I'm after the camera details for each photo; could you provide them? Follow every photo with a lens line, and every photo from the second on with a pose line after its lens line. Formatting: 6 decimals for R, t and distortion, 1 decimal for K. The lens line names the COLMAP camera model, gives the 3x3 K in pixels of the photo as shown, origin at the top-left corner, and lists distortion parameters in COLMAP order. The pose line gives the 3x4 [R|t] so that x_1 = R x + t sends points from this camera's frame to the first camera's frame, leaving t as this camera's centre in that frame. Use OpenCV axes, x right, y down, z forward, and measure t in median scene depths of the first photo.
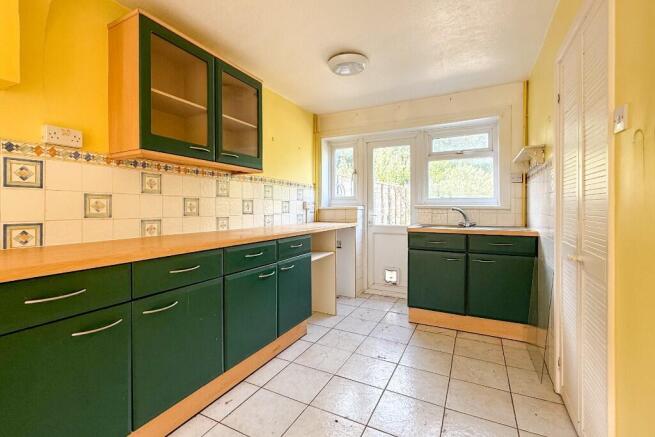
lens RADIAL K [[274.9, 0, 334.4], [0, 274.9, 208.3], [0, 0, 1]] dist [0.005275, 0.000568]
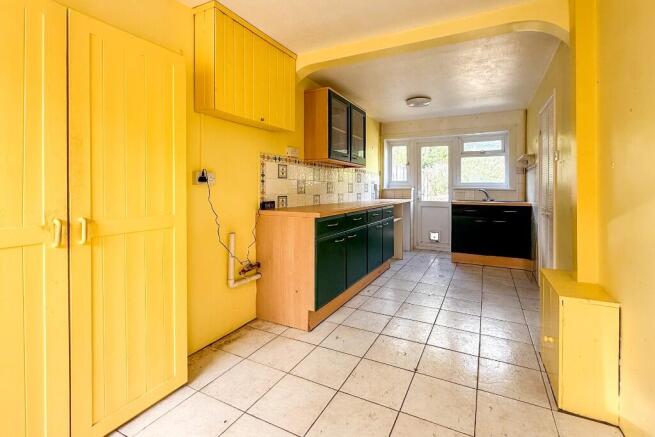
lens RADIAL K [[300.2, 0, 335.8], [0, 300.2, 186.7], [0, 0, 1]] dist [0.001864, -0.000589]
pose [[0.999642, 0.005330, 0.026226, -0.412062], [-0.005142, 0.999961, -0.007223, 0.000347], [-0.026263, 0.007085, 0.999630, -0.654890]]
